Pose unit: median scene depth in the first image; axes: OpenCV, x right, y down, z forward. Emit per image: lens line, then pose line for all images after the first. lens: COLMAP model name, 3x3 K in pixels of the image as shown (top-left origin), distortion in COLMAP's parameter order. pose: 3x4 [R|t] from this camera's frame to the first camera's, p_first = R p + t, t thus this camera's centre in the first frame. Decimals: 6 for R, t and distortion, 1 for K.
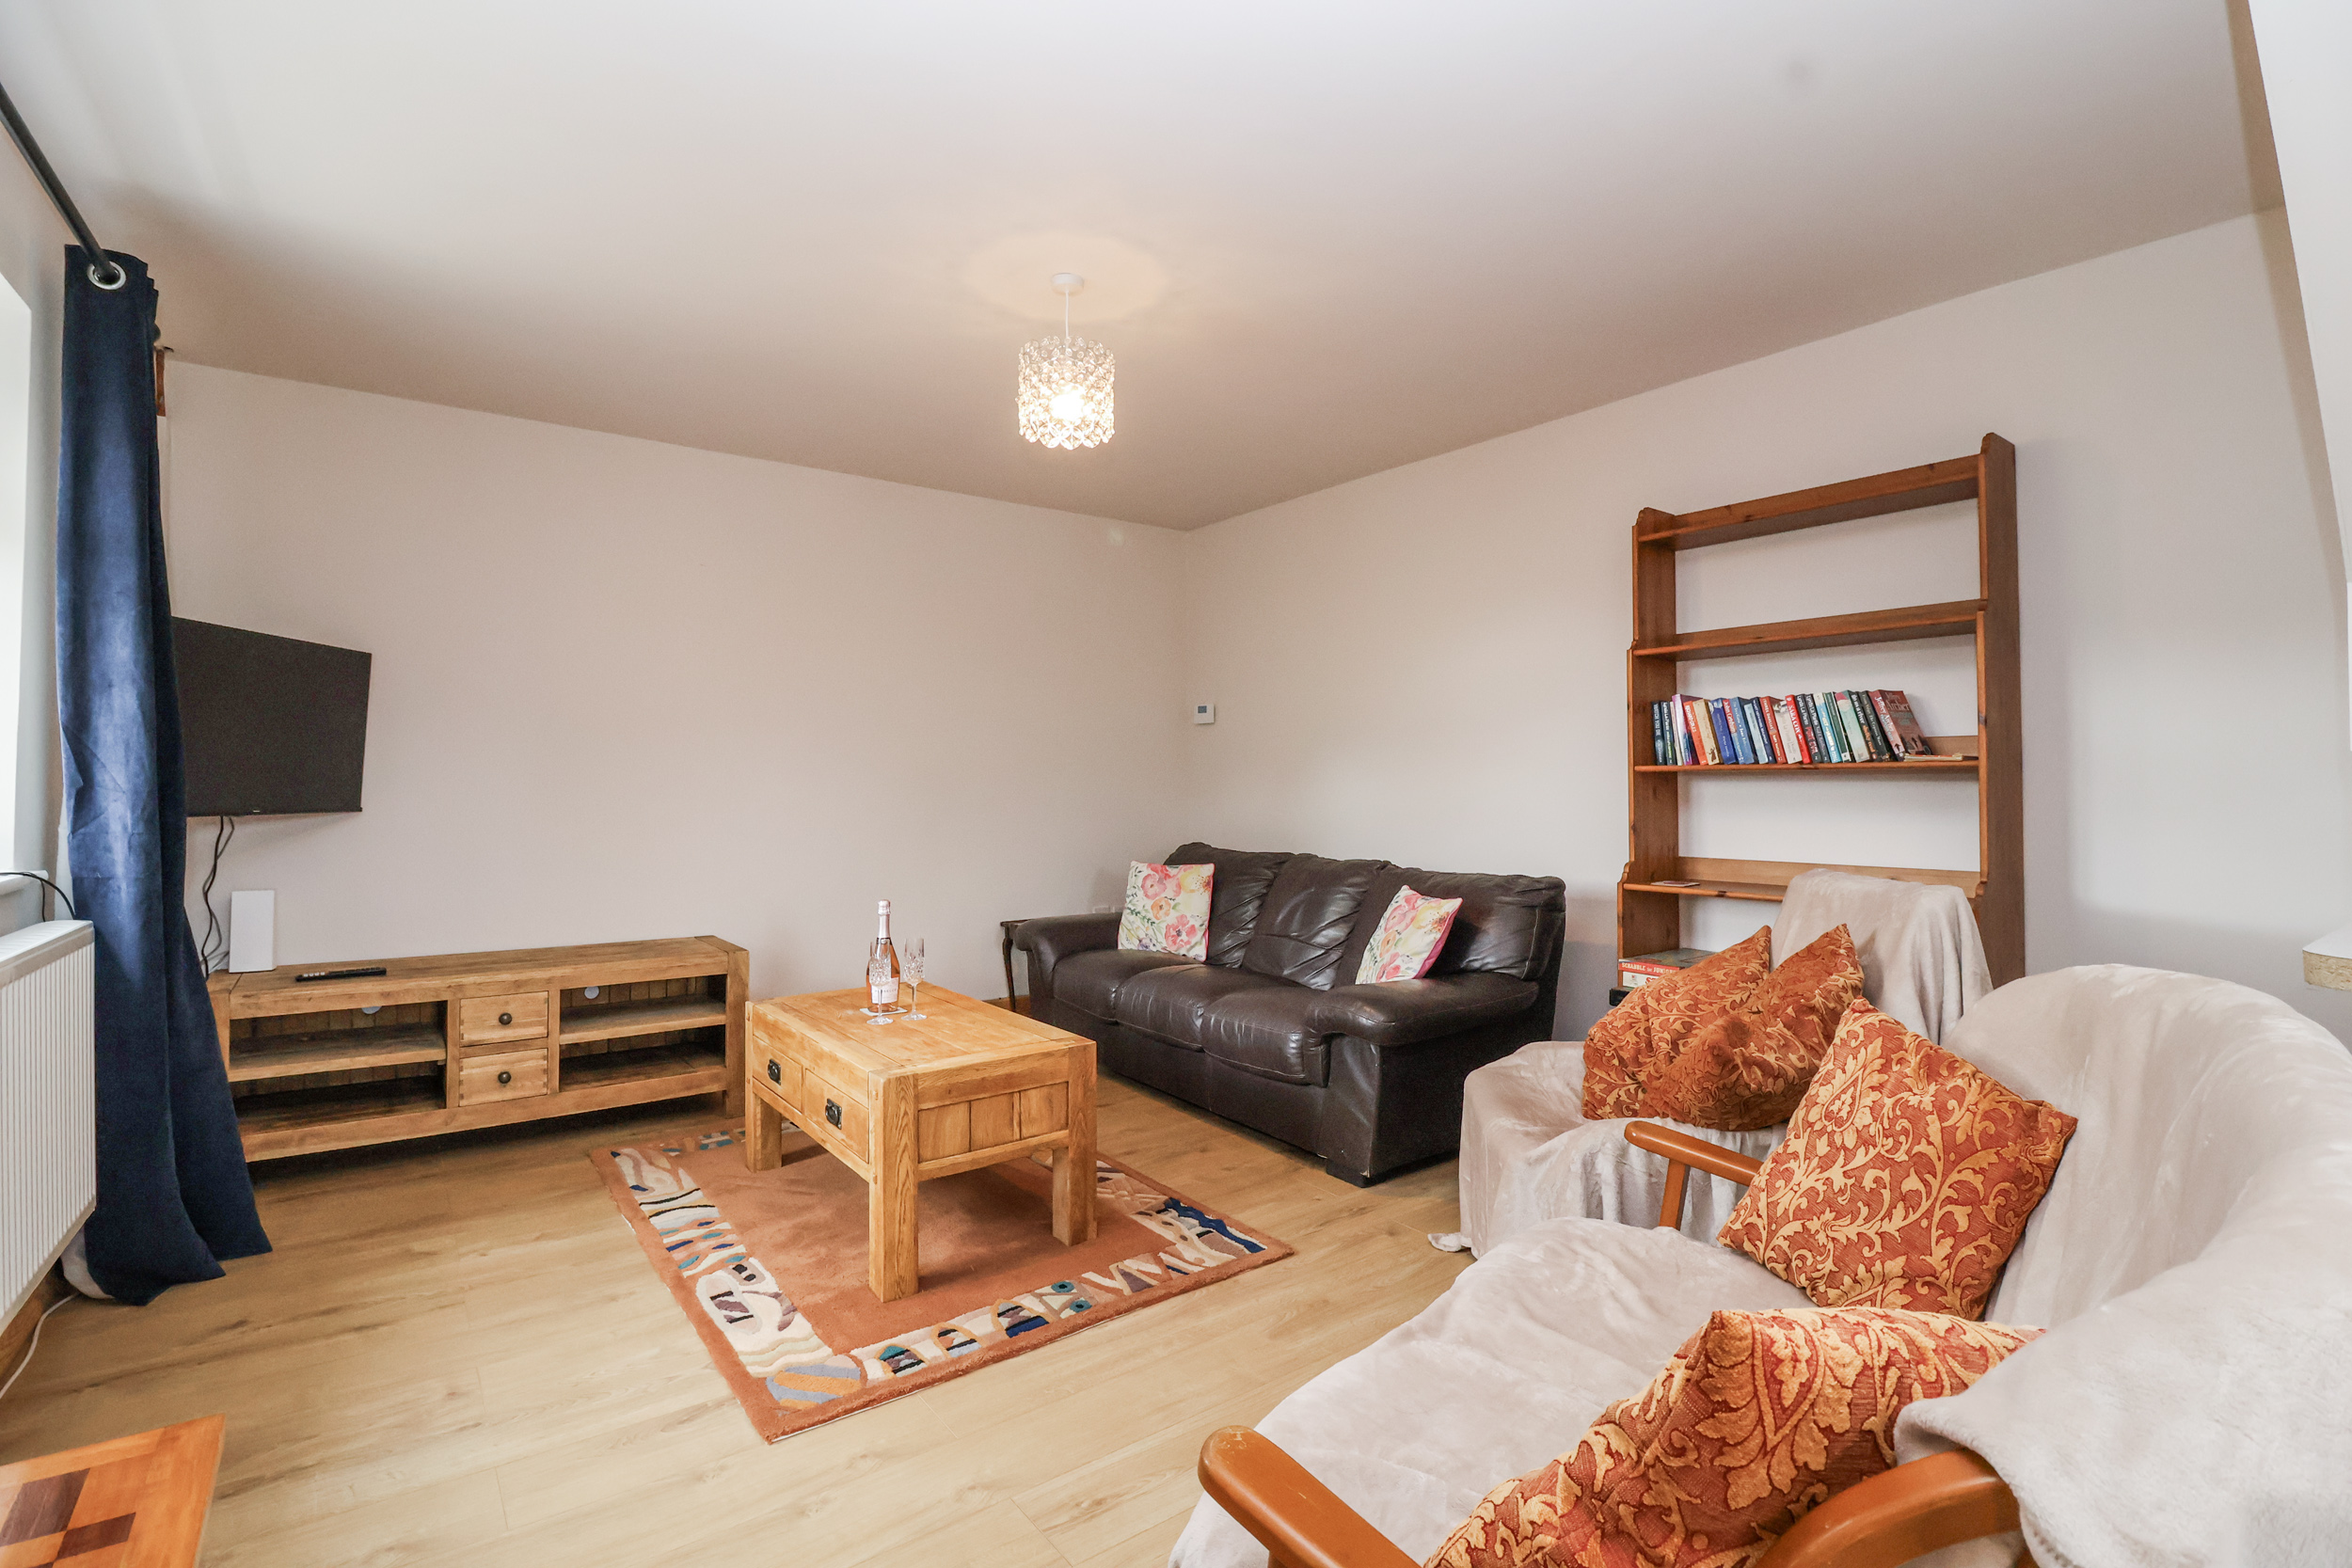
lens RADIAL K [[1085.3, 0, 1184.0], [0, 1085.3, 768.5], [0, 0, 1]] dist [-0.009086, -0.007300]
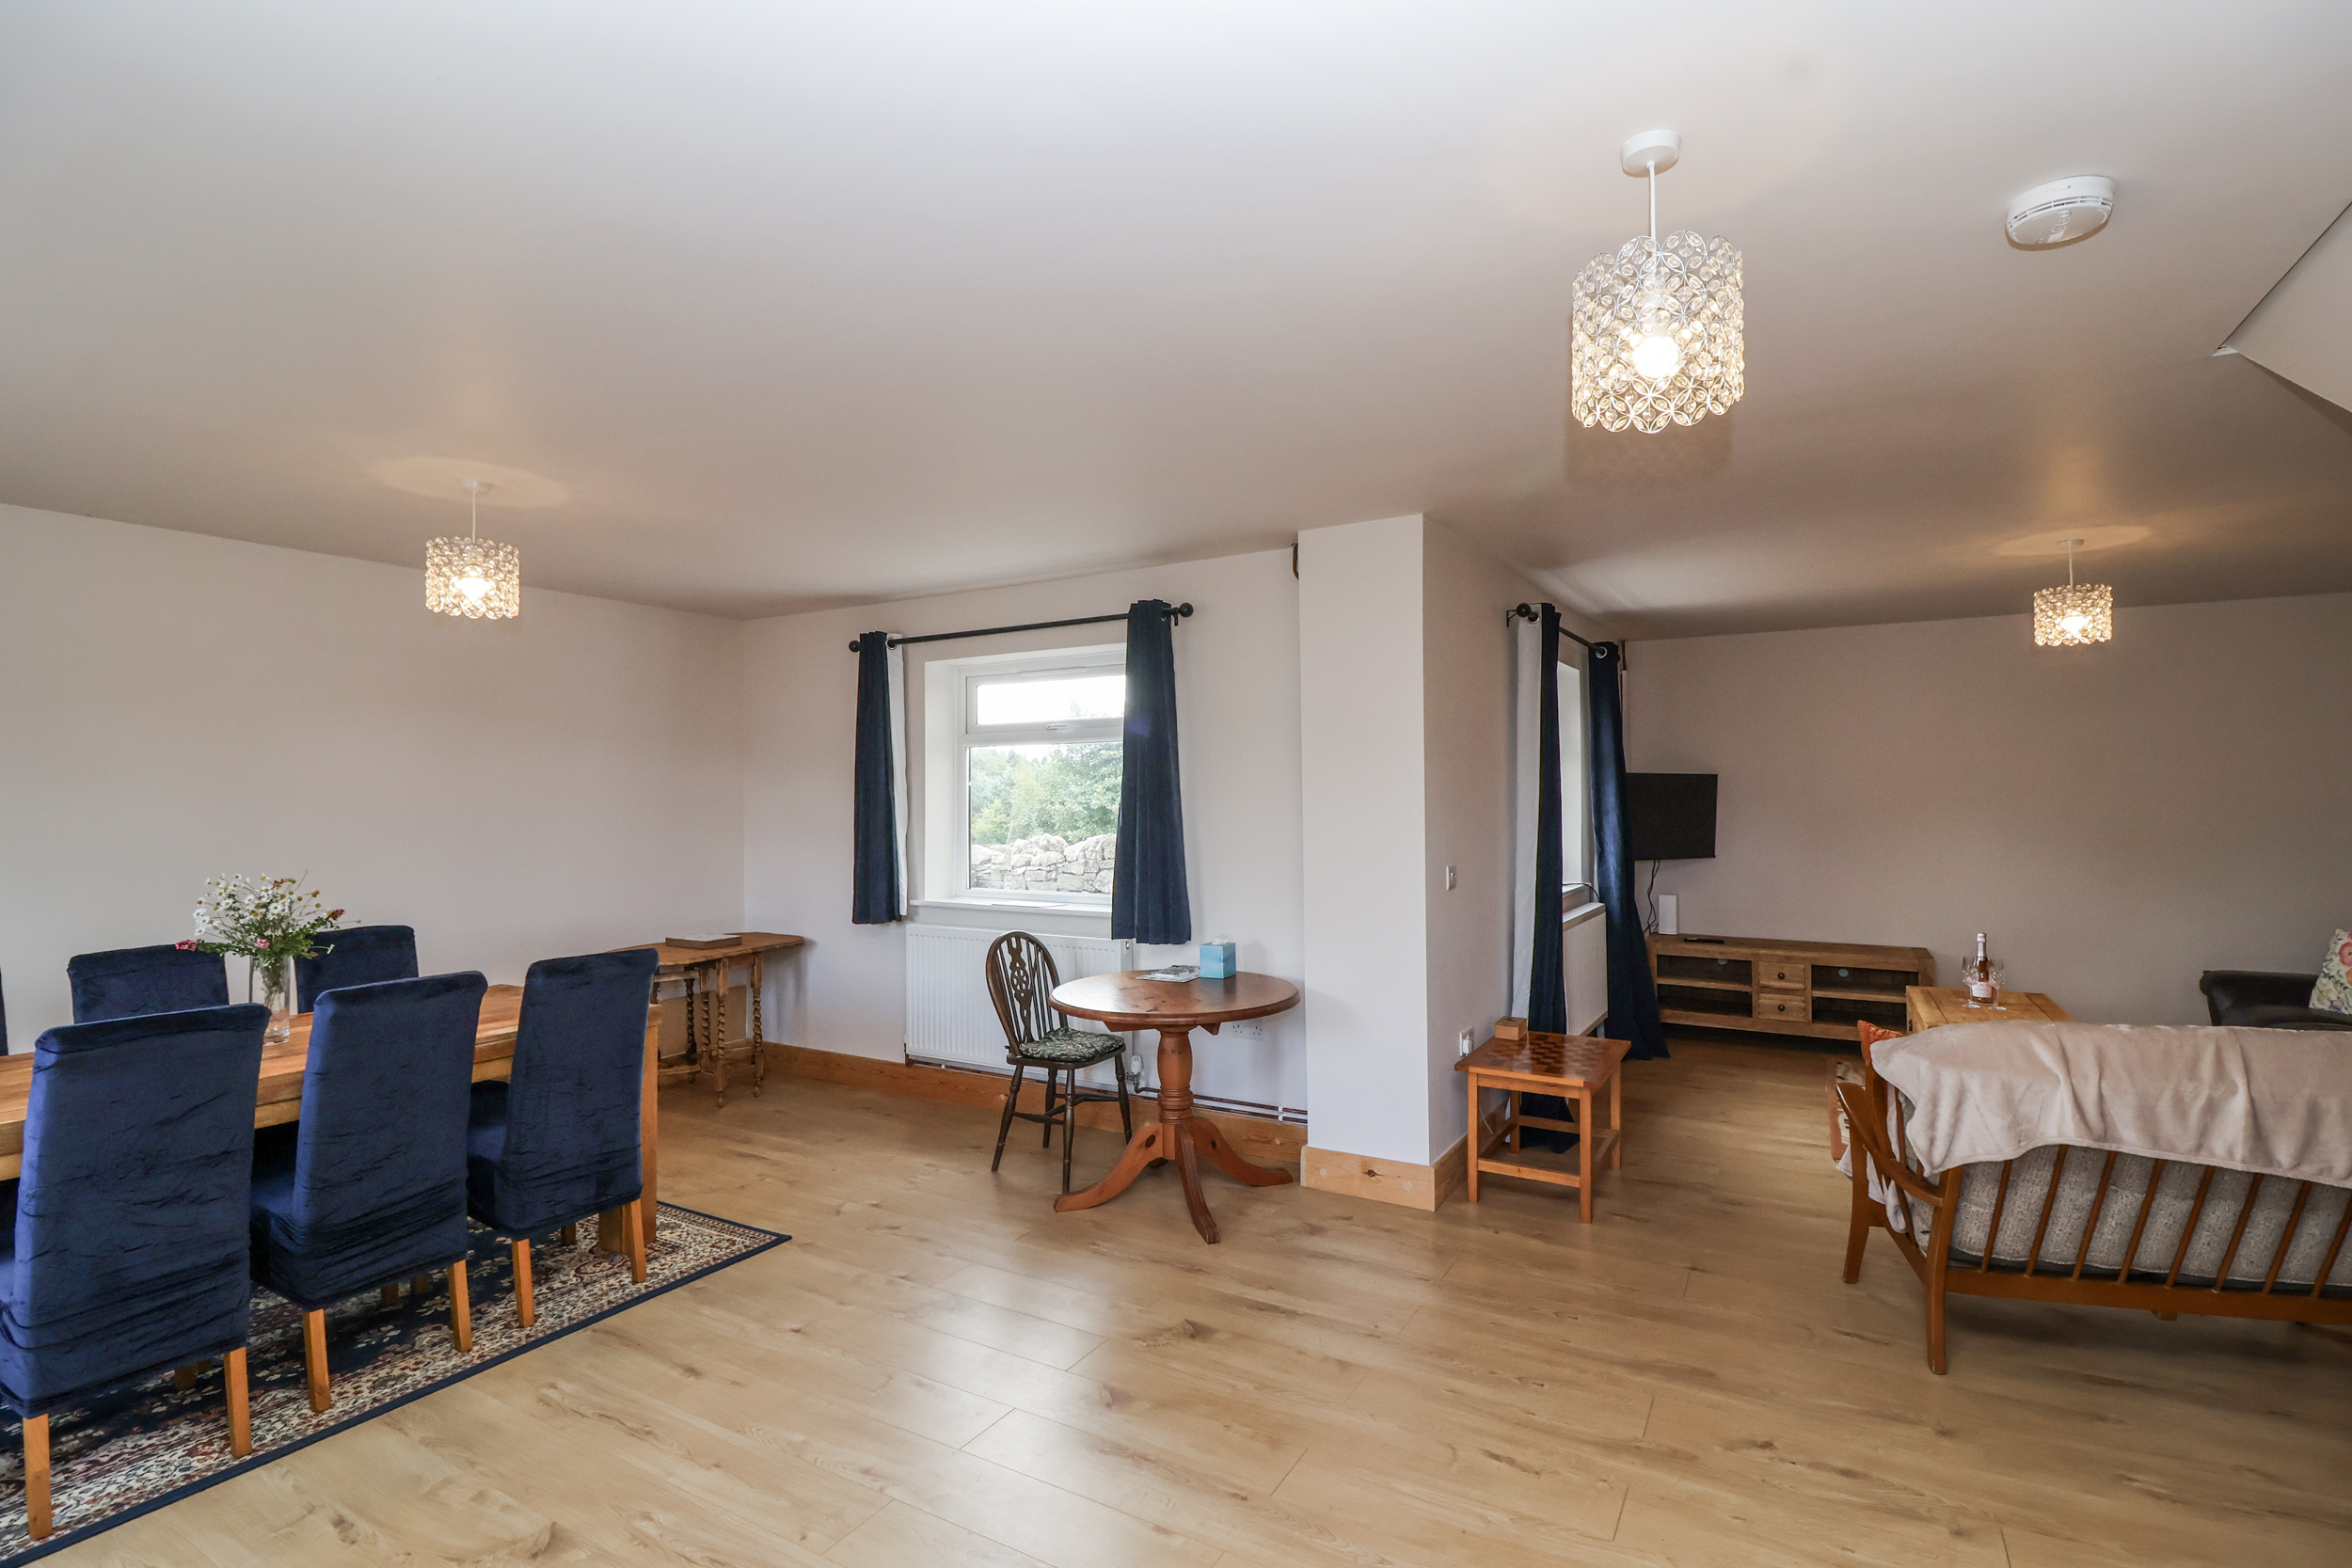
lens RADIAL K [[1085.3, 0, 1171.5], [0, 1085.3, 781.4], [0, 0, 1]] dist [-0.009086, -0.007300]
pose [[0.378506, -0.012595, -0.925513, 0.680291], [0.018469, 0.999811, -0.006053, -0.105798], [0.925414, -0.014802, 0.378667, -0.646065]]
